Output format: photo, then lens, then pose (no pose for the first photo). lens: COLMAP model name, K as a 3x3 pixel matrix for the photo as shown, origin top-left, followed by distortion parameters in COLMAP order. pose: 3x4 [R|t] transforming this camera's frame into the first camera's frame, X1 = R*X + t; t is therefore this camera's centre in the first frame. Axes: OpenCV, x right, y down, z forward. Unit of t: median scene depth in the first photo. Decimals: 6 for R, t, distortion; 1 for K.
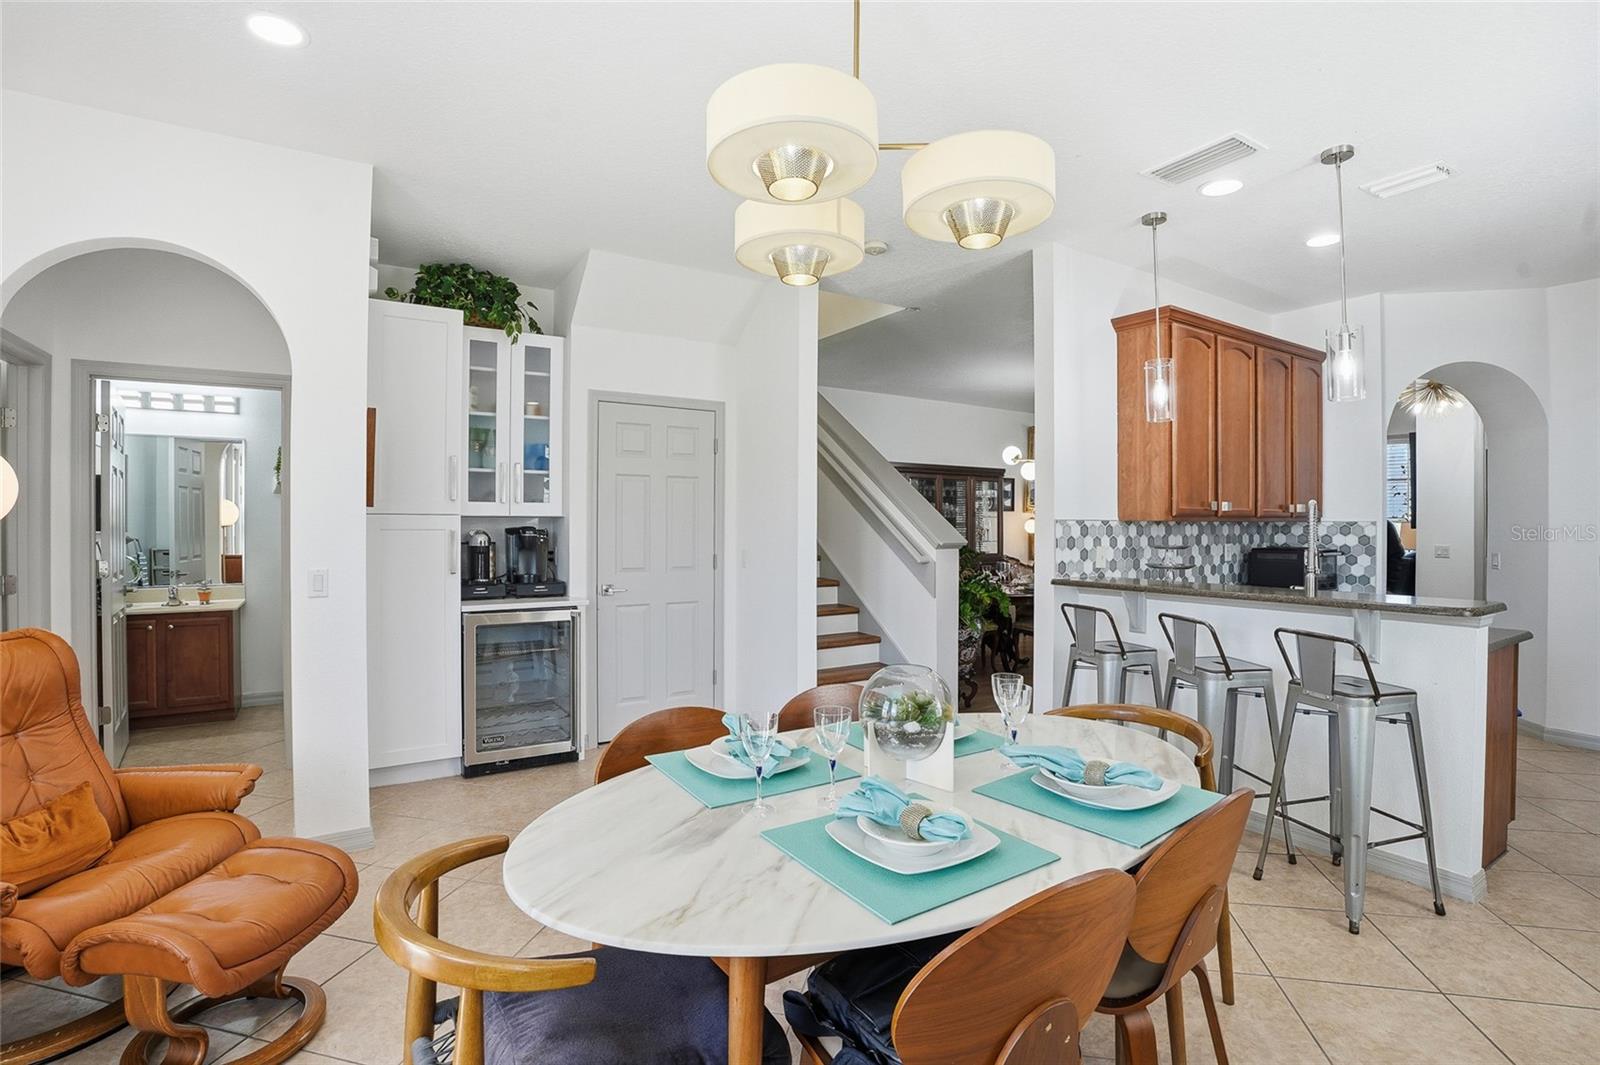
lens RADIAL K [[738.4, 0, 793.9], [0, 738.4, 524.0], [0, 0, 1]] dist [-0.050119, 0.005535]
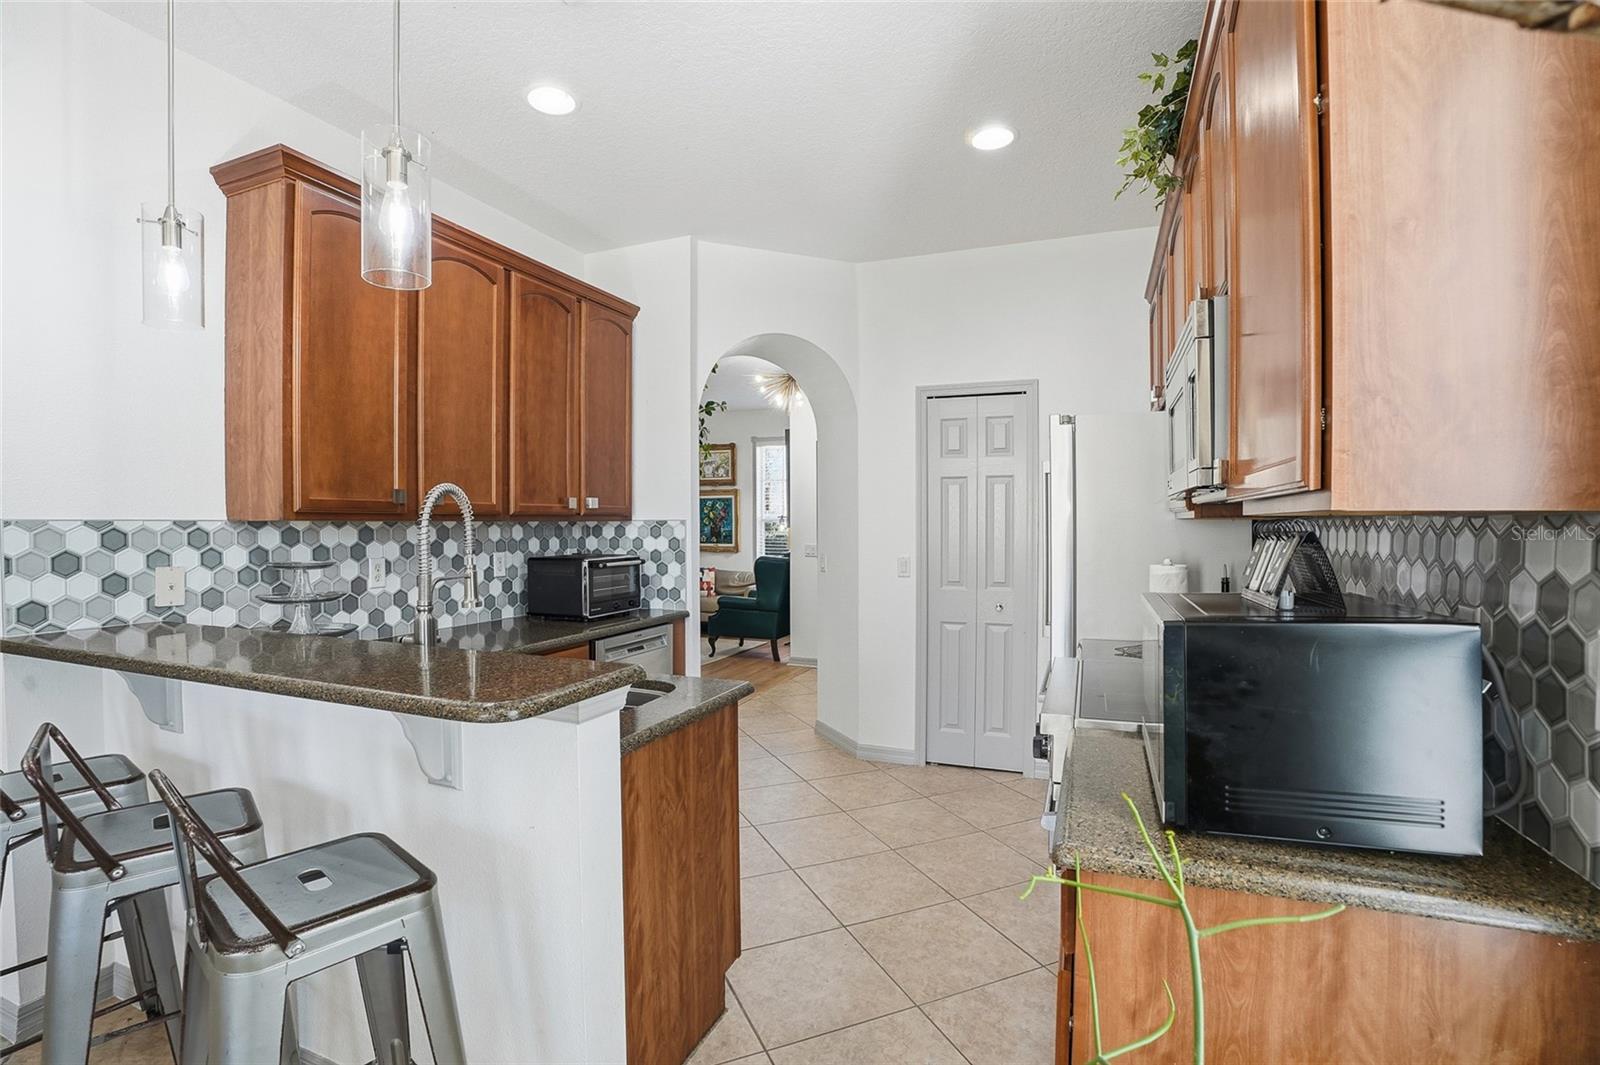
lens RADIAL K [[738.4, 0, 795.7], [0, 738.4, 530.1], [0, 0, 1]] dist [-0.050119, 0.005535]
pose [[0.813761, -0.009716, 0.581118, 0.451966], [0.004514, 0.999936, 0.010397, -0.000822], [-0.581182, -0.005837, 0.813753, 0.263419]]
